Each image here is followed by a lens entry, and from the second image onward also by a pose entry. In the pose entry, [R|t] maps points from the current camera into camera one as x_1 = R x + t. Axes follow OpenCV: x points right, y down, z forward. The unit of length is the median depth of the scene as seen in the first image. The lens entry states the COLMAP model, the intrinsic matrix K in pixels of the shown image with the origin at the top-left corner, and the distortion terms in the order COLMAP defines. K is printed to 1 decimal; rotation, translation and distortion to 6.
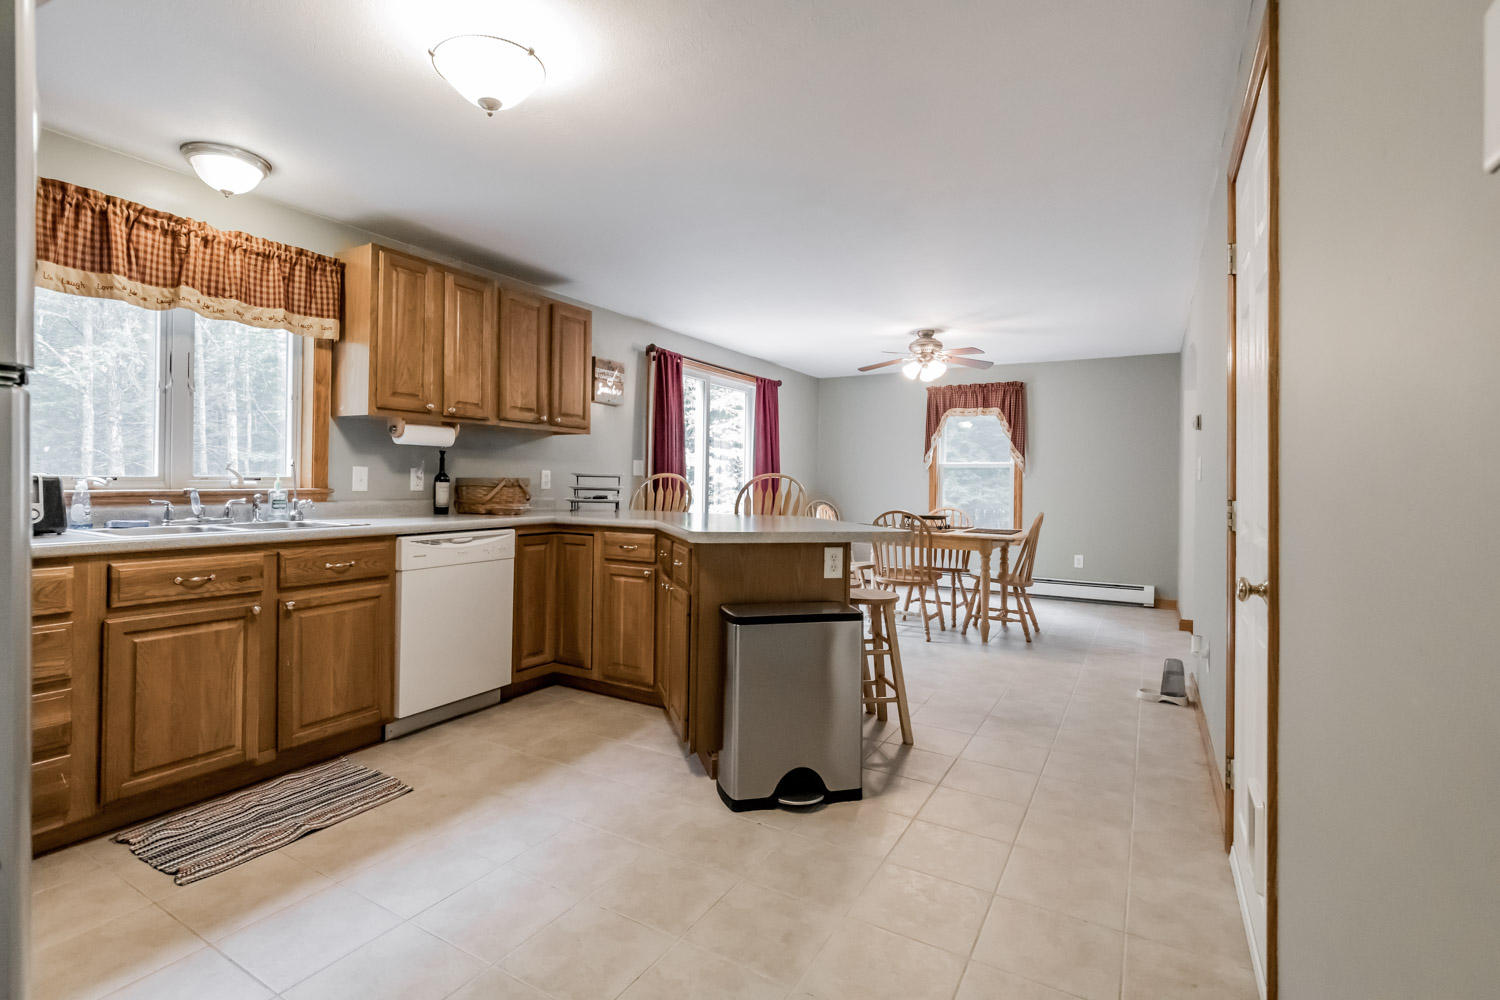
lens RADIAL K [[693.7, 0, 722.8], [0, 693.7, 478.2], [0, 0, 1]] dist [-0.002021, -0.000747]
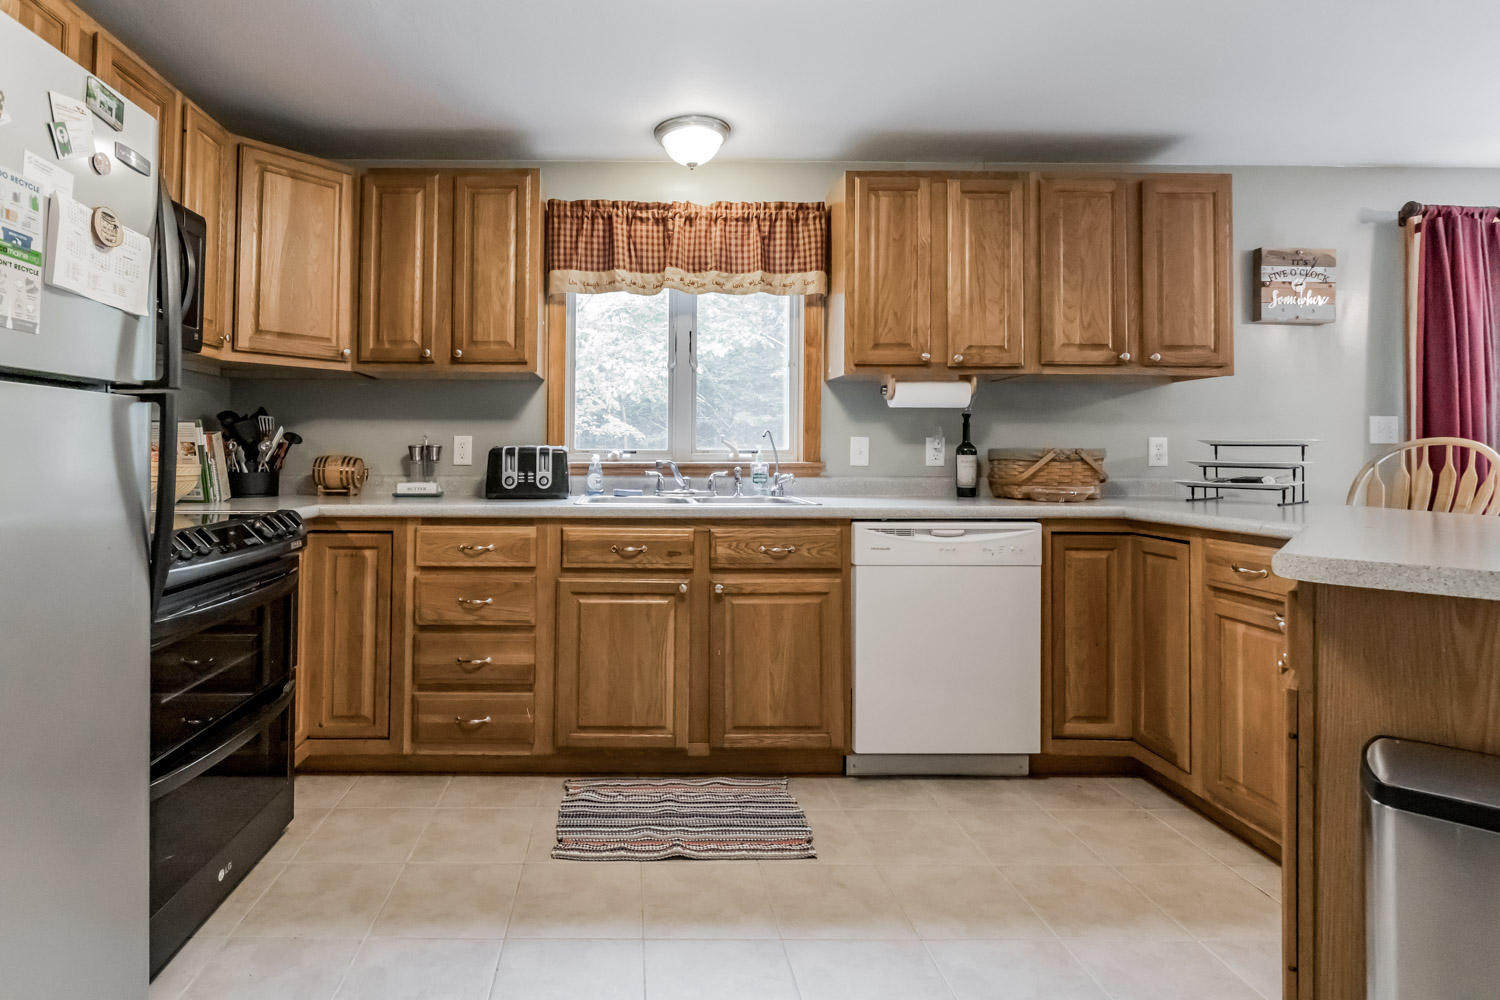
lens RADIAL K [[734.9, 0, 682.1], [0, 734.9, 436.8], [0, 0, 1]] dist [0.002086, -0.002189]
pose [[0.526625, -0.030183, -0.849562, 0.149537], [0.004553, 0.999455, -0.032686, 0.013417], [0.850086, 0.013345, 0.526475, 0.385565]]
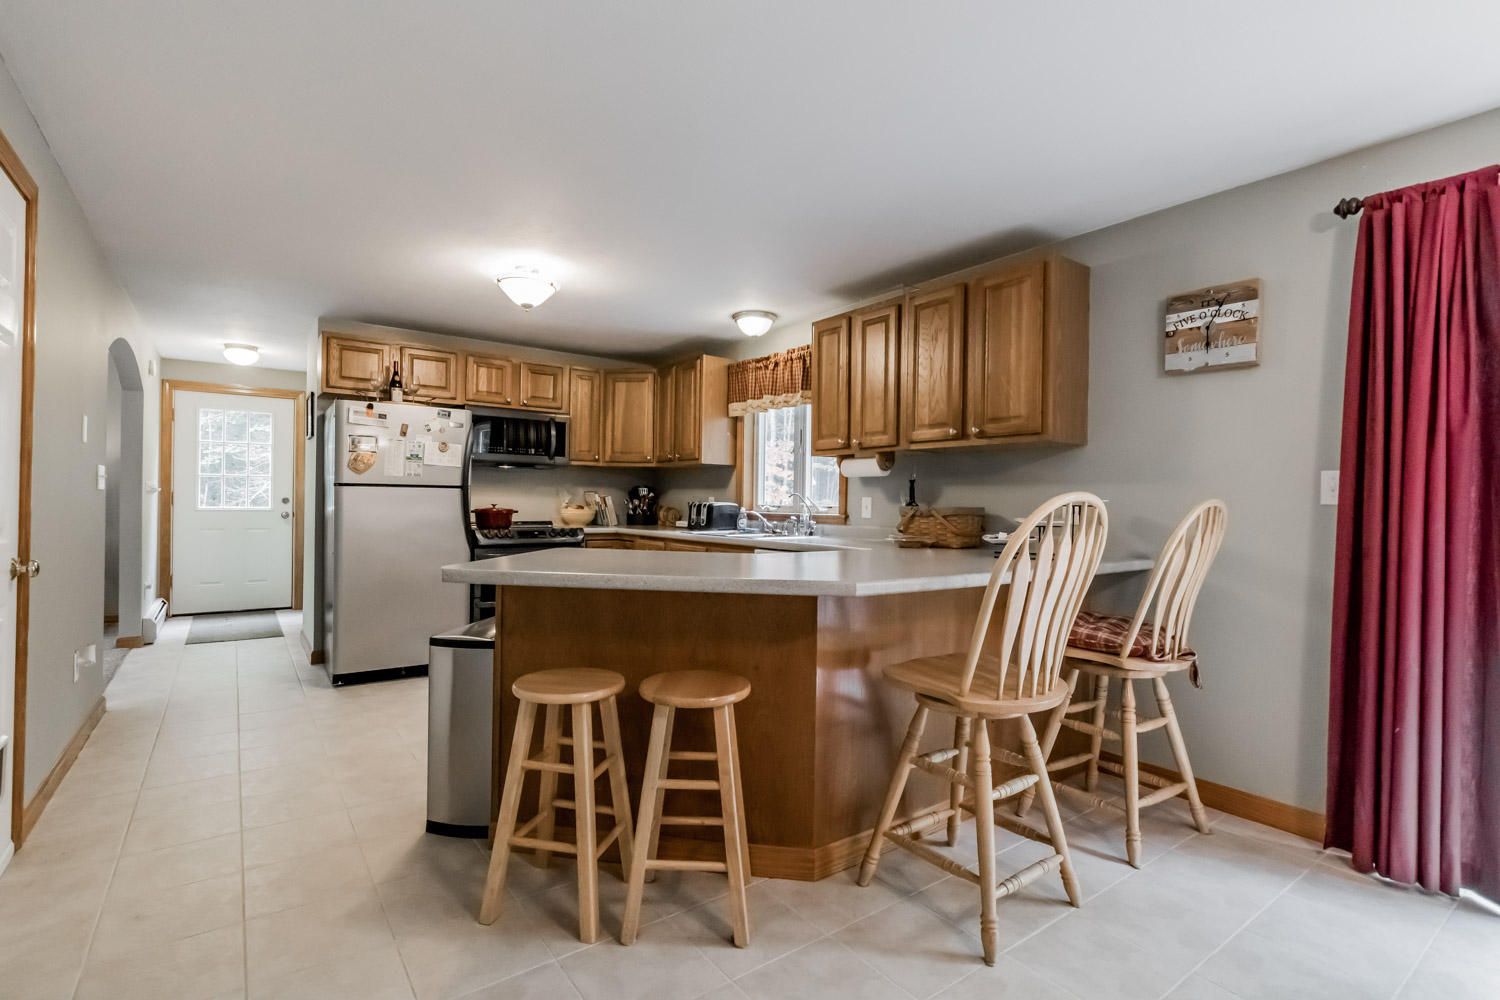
lens RADIAL K [[693.7, 0, 746.9], [0, 693.7, 503.7], [0, 0, 1]] dist [-0.002021, -0.000747]
pose [[-0.382541, -0.016806, -0.923786, 0.758489], [-0.019624, 0.999757, -0.010061, 0.012771], [0.923730, 0.014279, -0.382777, 1.448445]]
